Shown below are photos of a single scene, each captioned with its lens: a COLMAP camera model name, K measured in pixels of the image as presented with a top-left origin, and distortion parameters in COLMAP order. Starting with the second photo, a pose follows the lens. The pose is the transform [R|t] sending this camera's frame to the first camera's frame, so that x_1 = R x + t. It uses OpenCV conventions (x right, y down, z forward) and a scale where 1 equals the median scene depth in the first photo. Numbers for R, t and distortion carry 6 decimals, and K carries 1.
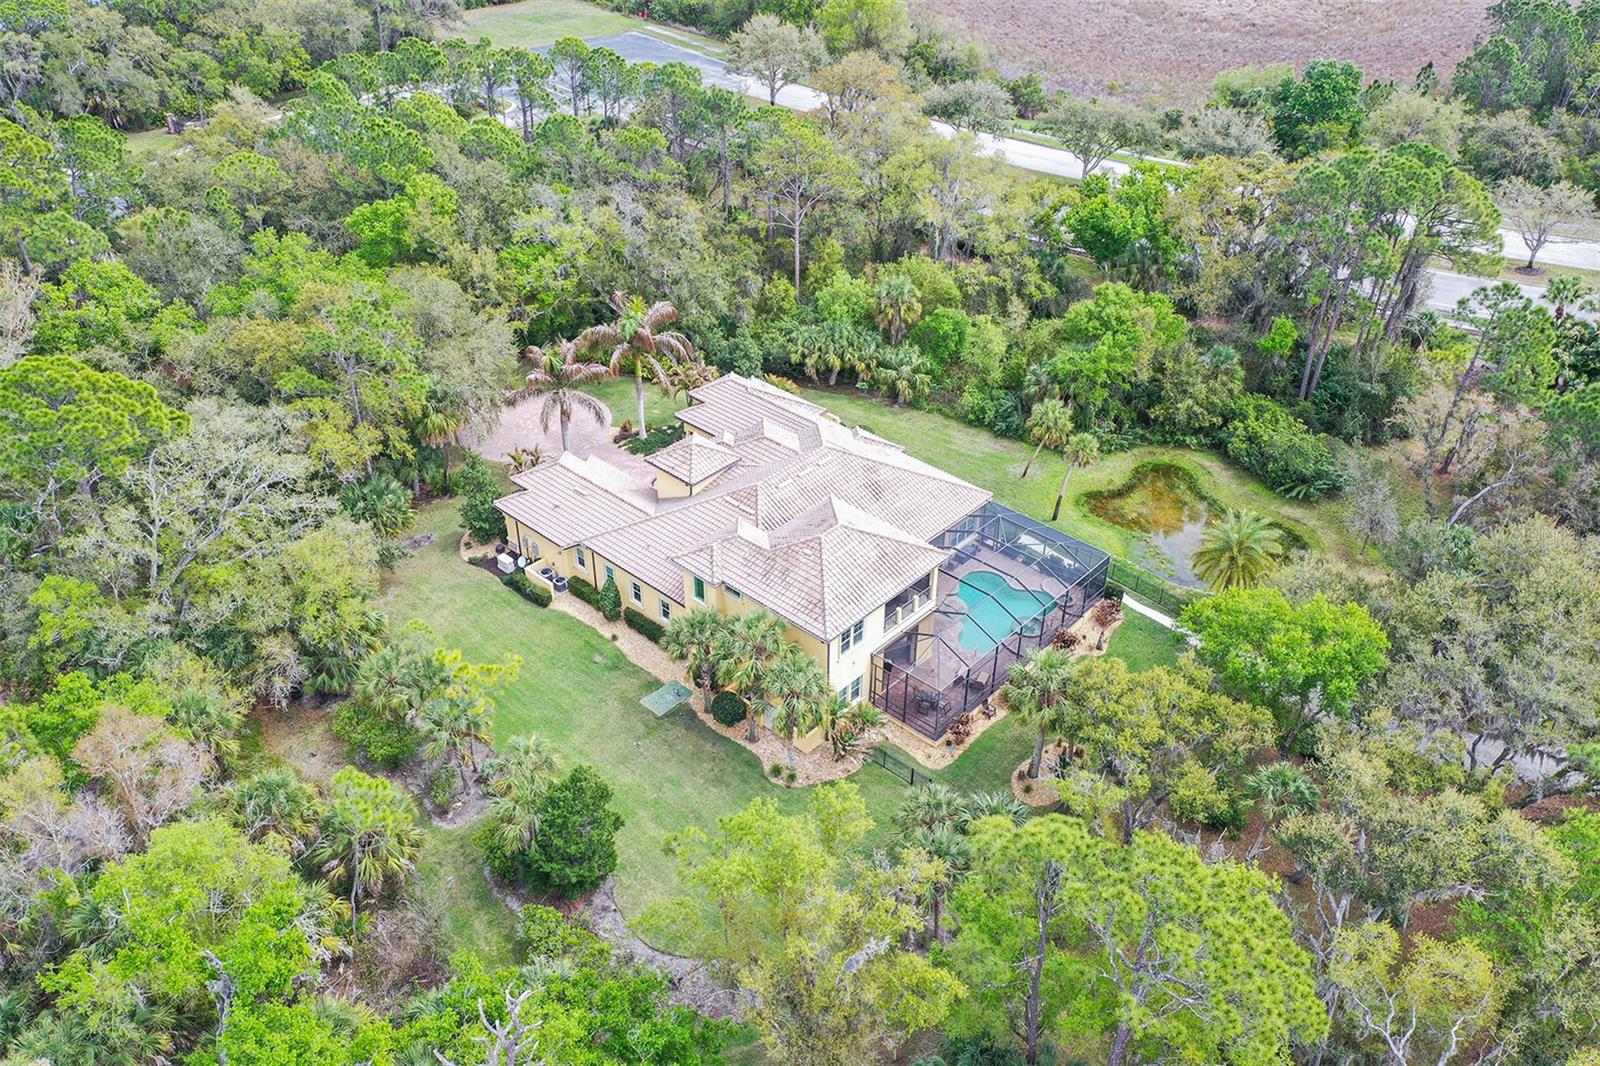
lens RADIAL K [[1301.0, 0, 798.9], [0, 1301.0, 532.2], [0, 0, 1]] dist [0.018298, -0.000976]
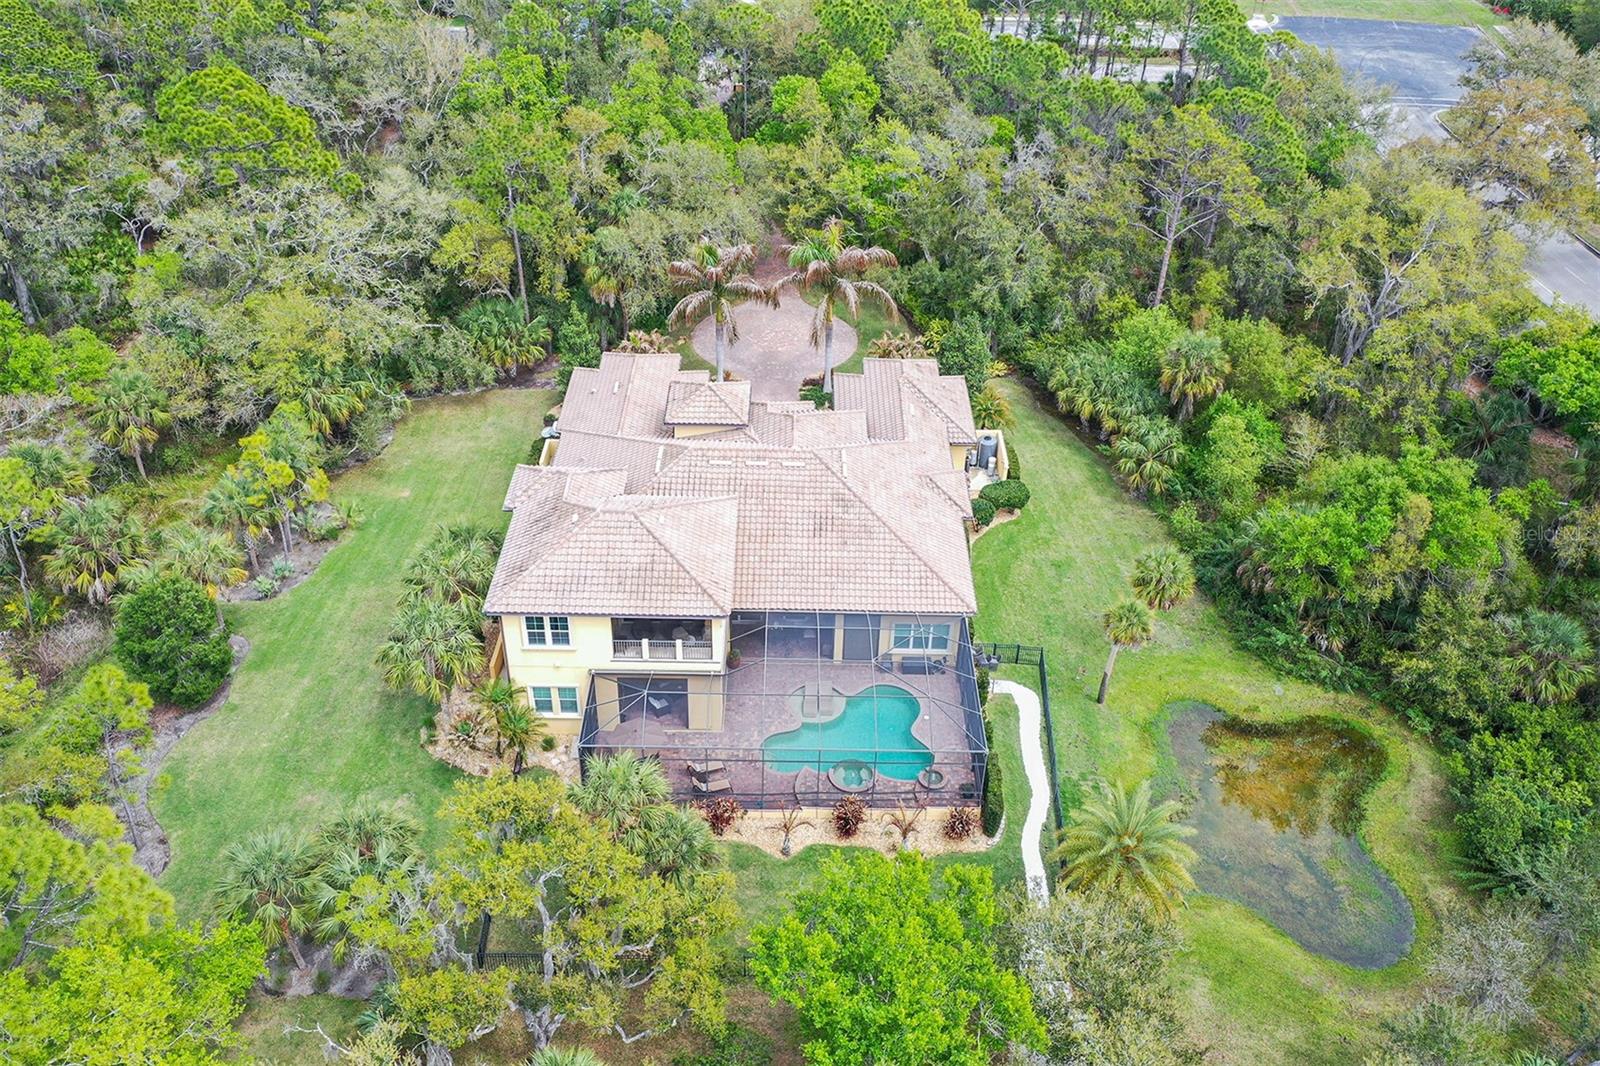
lens RADIAL K [[1301.0, 0, 811.0], [0, 1301.0, 522.0], [0, 0, 1]] dist [0.018298, -0.000976]
pose [[0.677114, 0.441227, -0.588927, 0.438285], [-0.435948, 0.885268, 0.162020, -0.133895], [0.592846, 0.147035, 0.791780, 0.317850]]
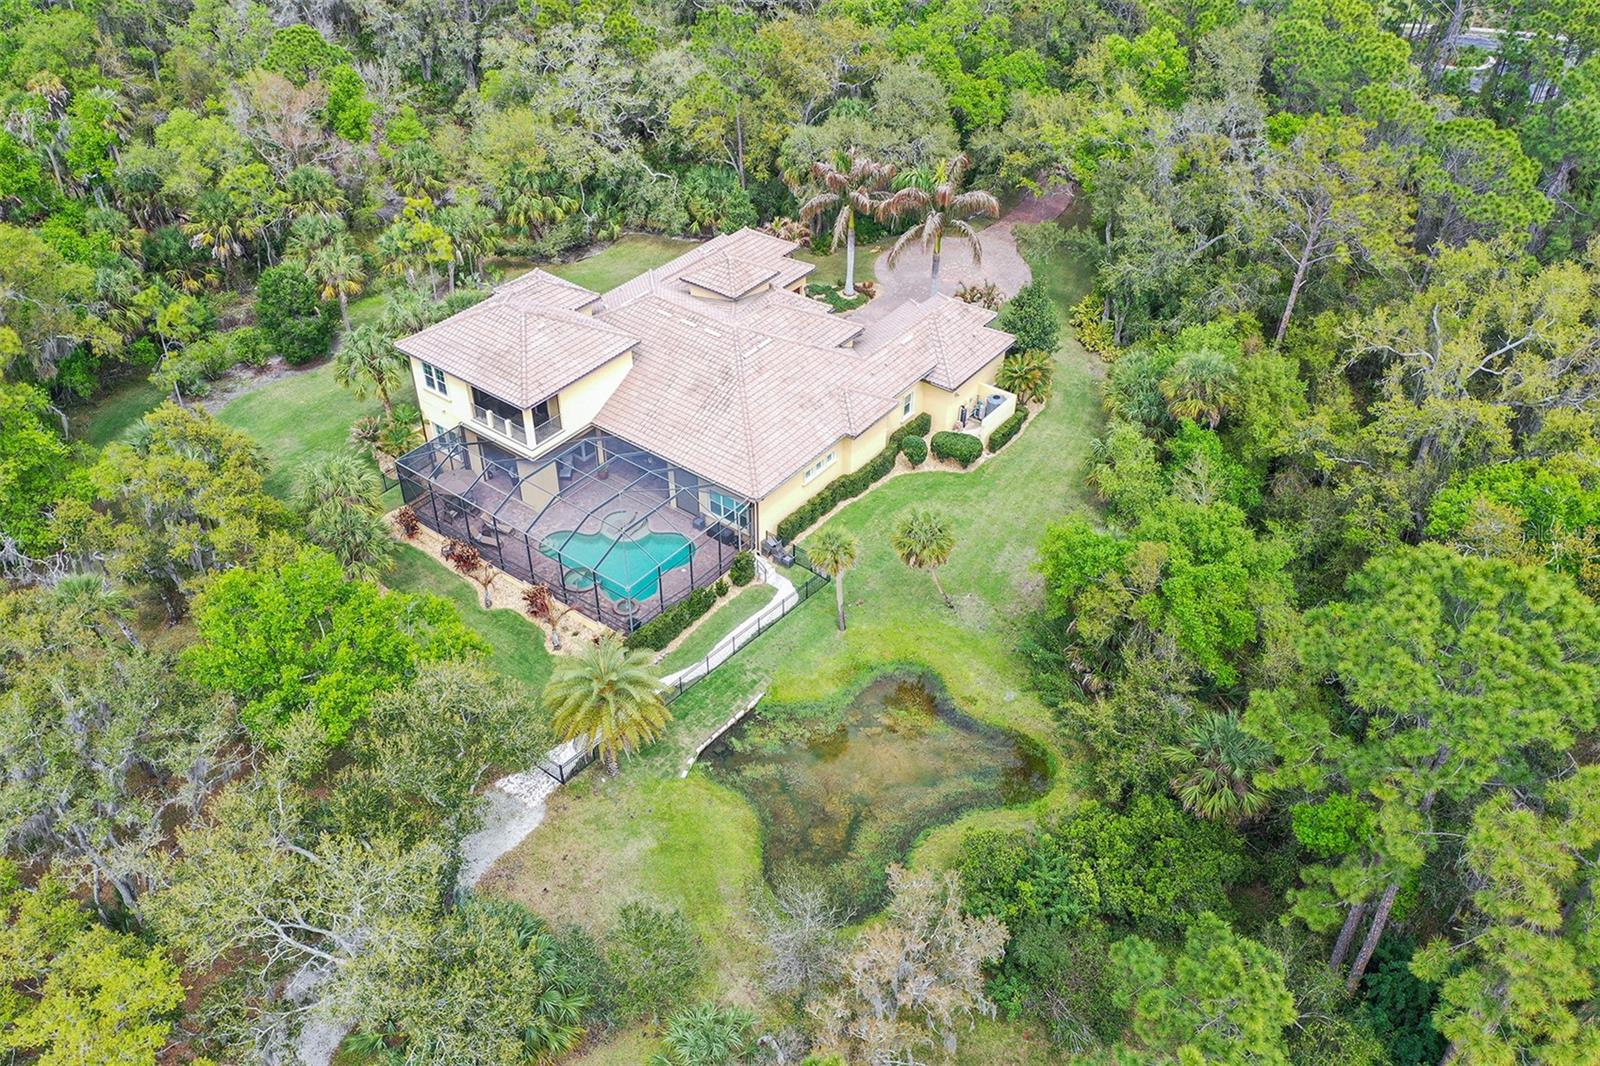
lens RADIAL K [[1301.0, 0, 806.5], [0, 1301.0, 531.1], [0, 0, 1]] dist [0.018298, -0.000976]
pose [[0.082573, 0.610263, -0.787884, 0.699970], [-0.564987, 0.679926, 0.467430, -0.358518], [0.820957, 0.406547, 0.400934, 0.633012]]
